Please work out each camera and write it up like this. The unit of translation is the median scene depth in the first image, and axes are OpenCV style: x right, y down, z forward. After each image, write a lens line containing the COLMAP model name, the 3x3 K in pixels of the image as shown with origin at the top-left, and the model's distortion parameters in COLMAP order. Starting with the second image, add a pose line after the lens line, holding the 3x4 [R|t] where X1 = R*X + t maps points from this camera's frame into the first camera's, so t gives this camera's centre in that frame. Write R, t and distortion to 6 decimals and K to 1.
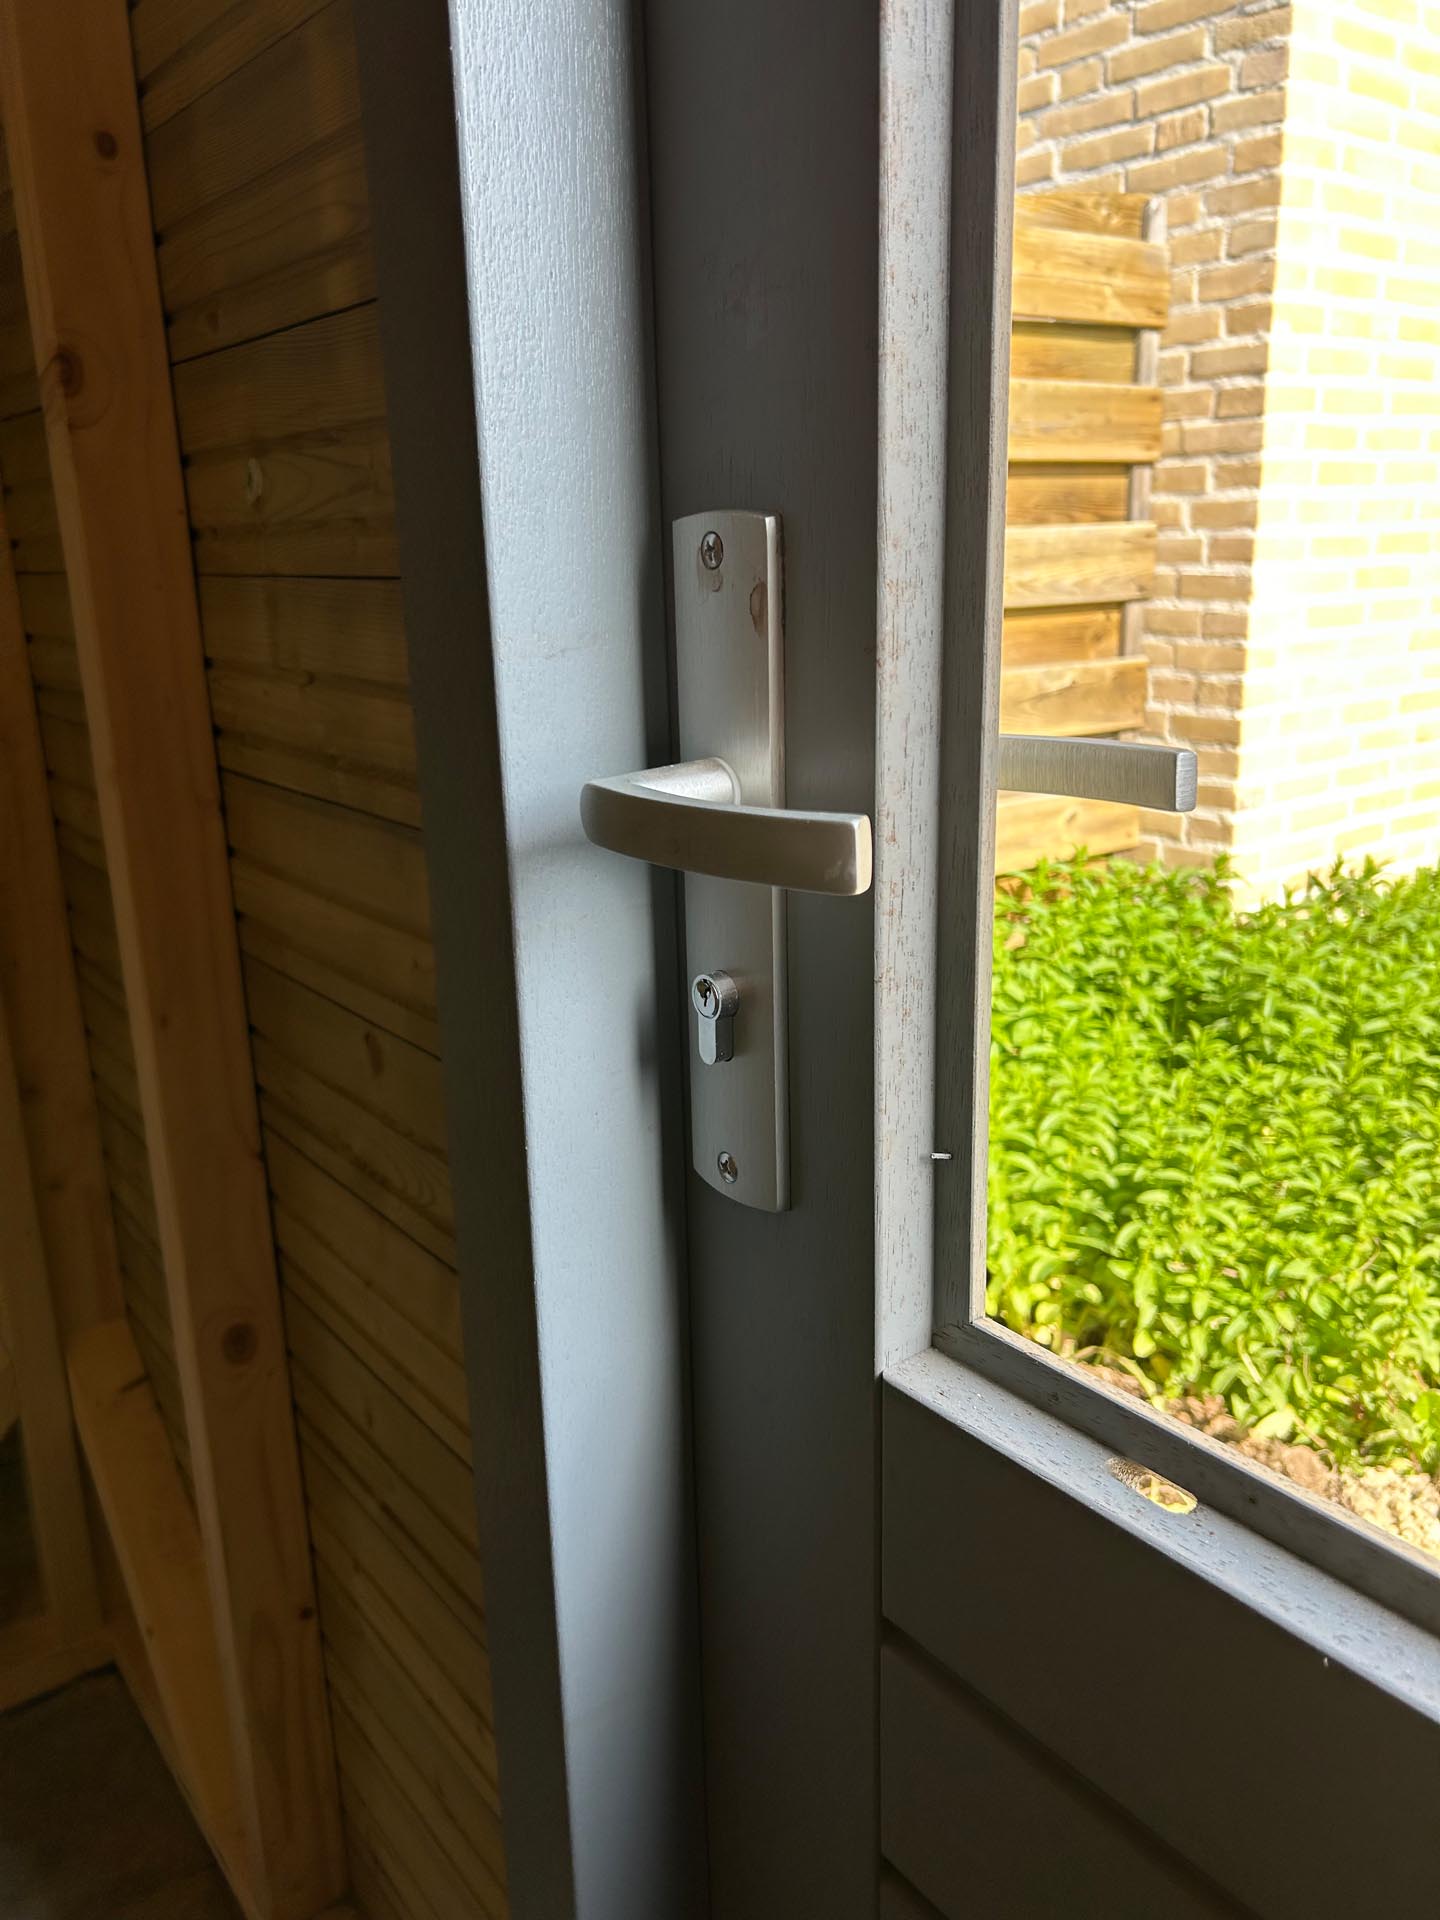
lens RADIAL K [[1451.9, 0, 700.9], [0, 1451.9, 950.8], [0, 0, 1]] dist [0.018190, -0.019842]
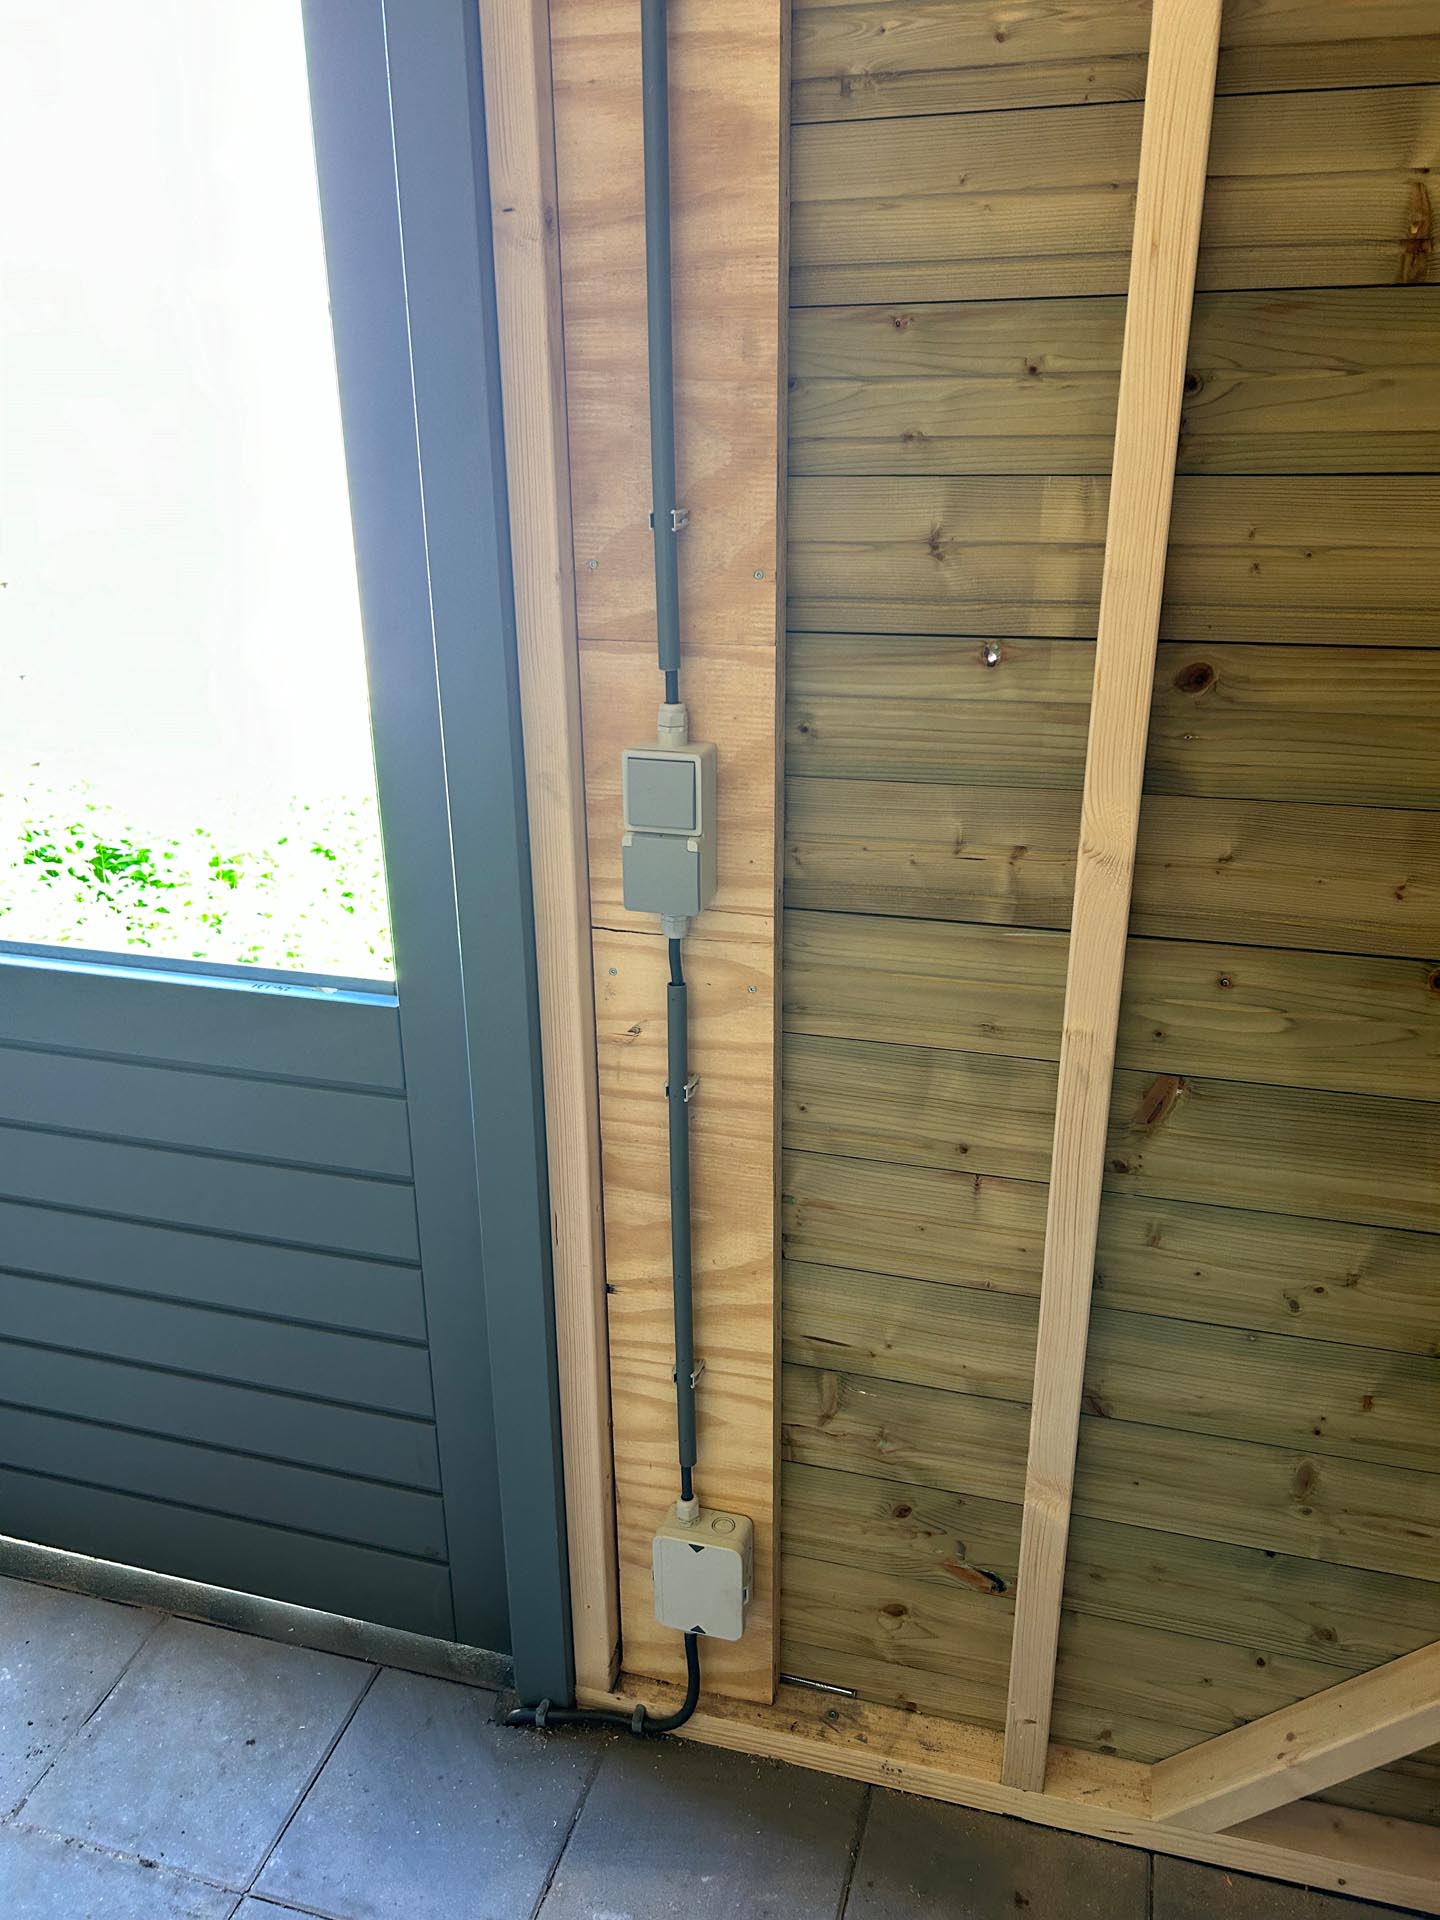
lens RADIAL K [[1451.9, 0, 713.9], [0, 1451.9, 960.8], [0, 0, 1]] dist [0.018190, -0.019842]
pose [[0.789808, -0.206721, 0.577469, -0.058574], [0.154869, 0.978199, 0.138358, 0.028191], [-0.593481, -0.019844, 0.804603, -0.575480]]
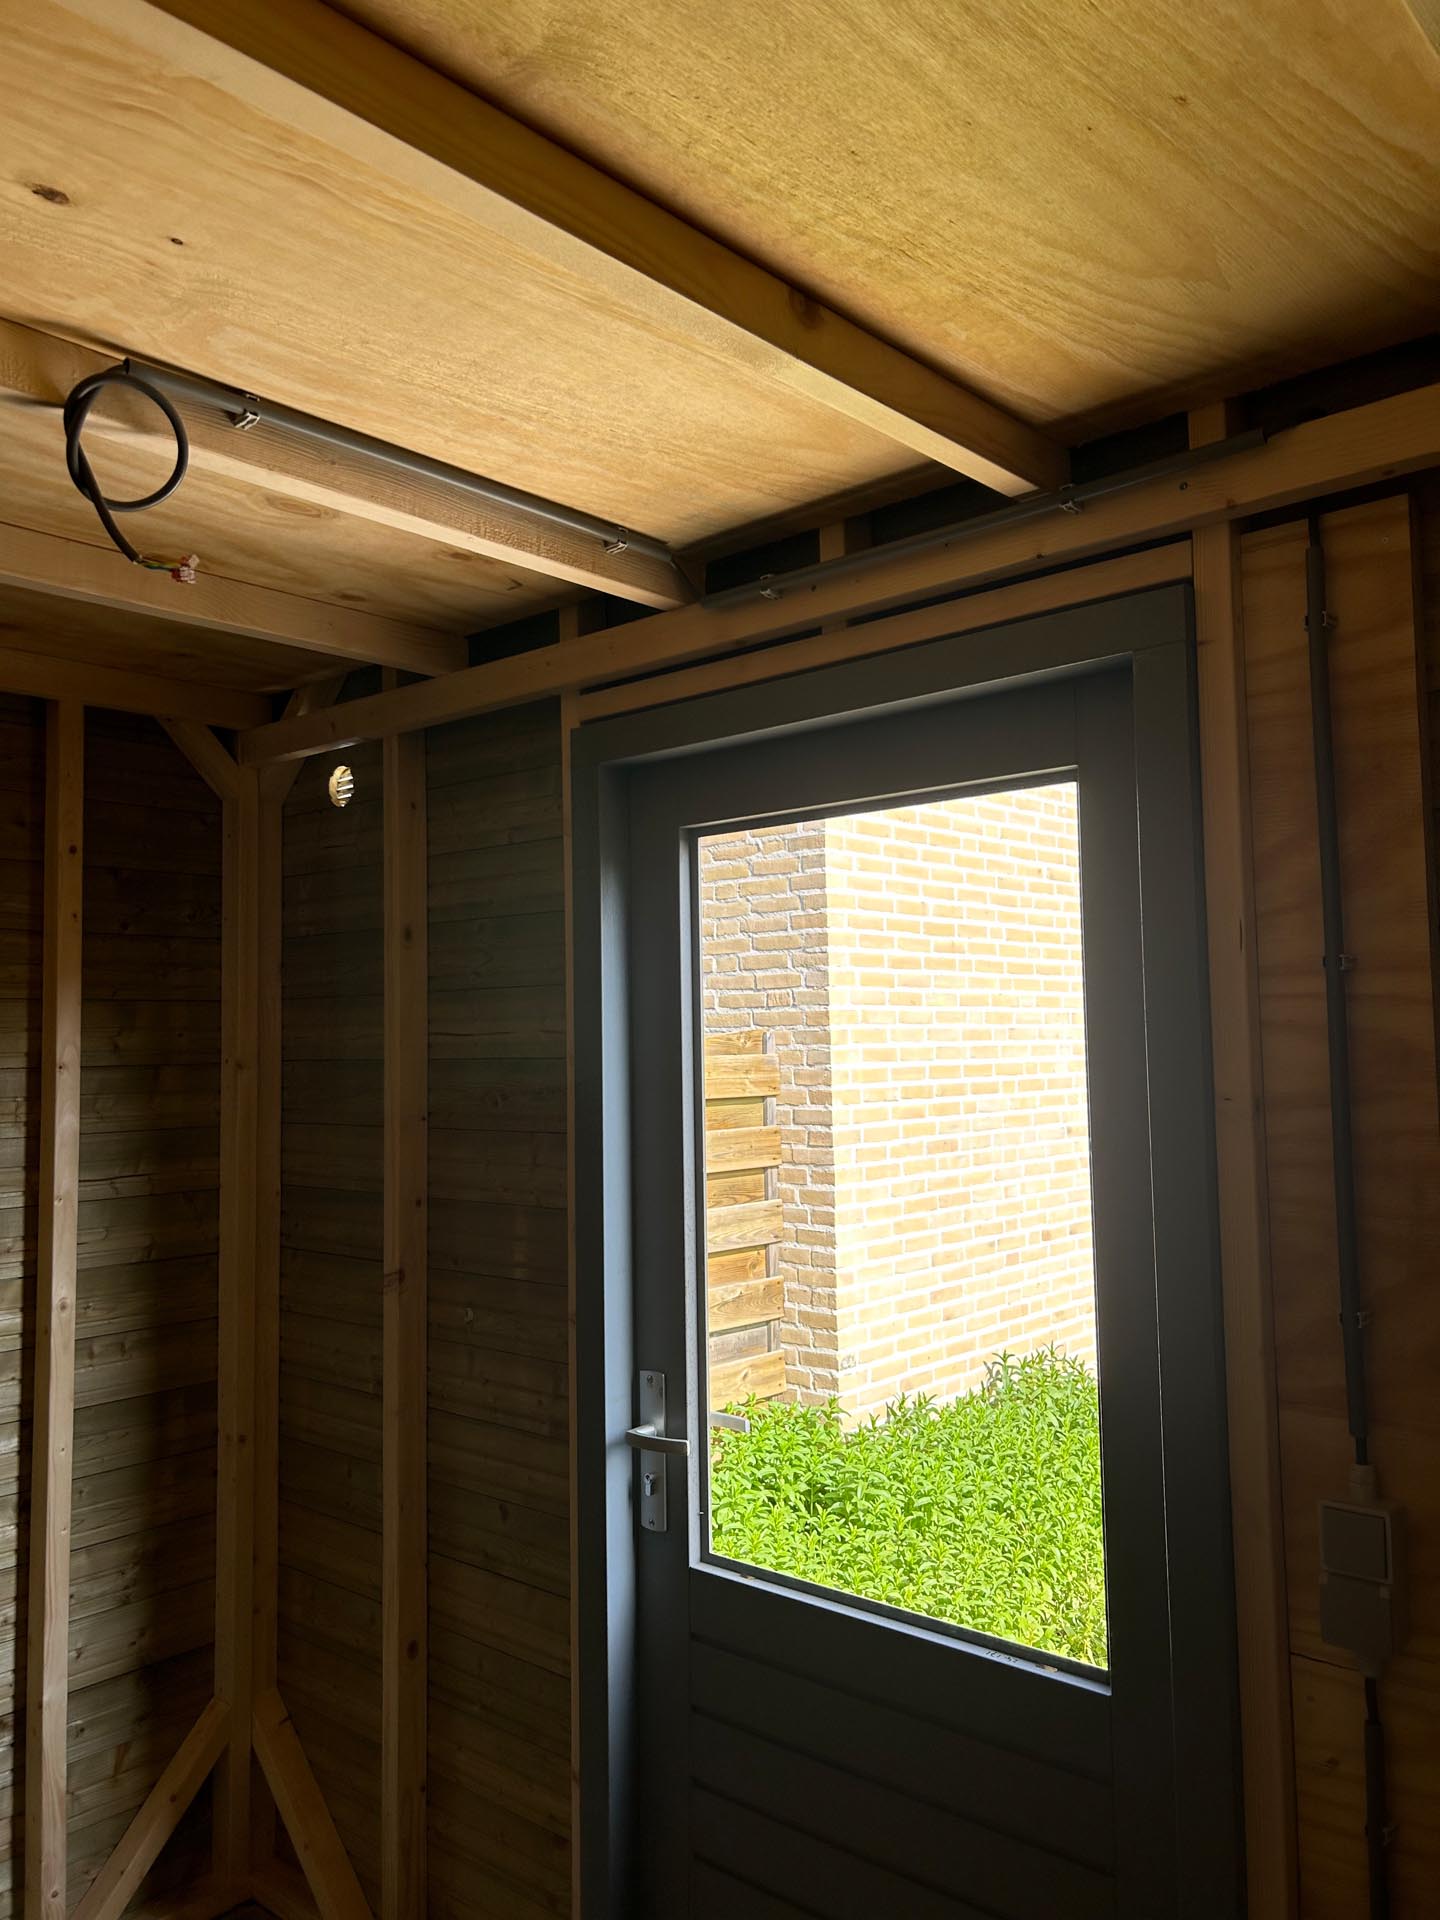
lens RADIAL K [[1451.9, 0, 689.6], [0, 1451.9, 938.3], [0, 0, 1]] dist [0.018190, -0.019842]
pose [[0.979999, 0.026974, 0.197166, -0.157724], [0.042427, 0.939674, -0.339431, -0.001378], [-0.194428, 0.341007, 0.919735, -0.733070]]
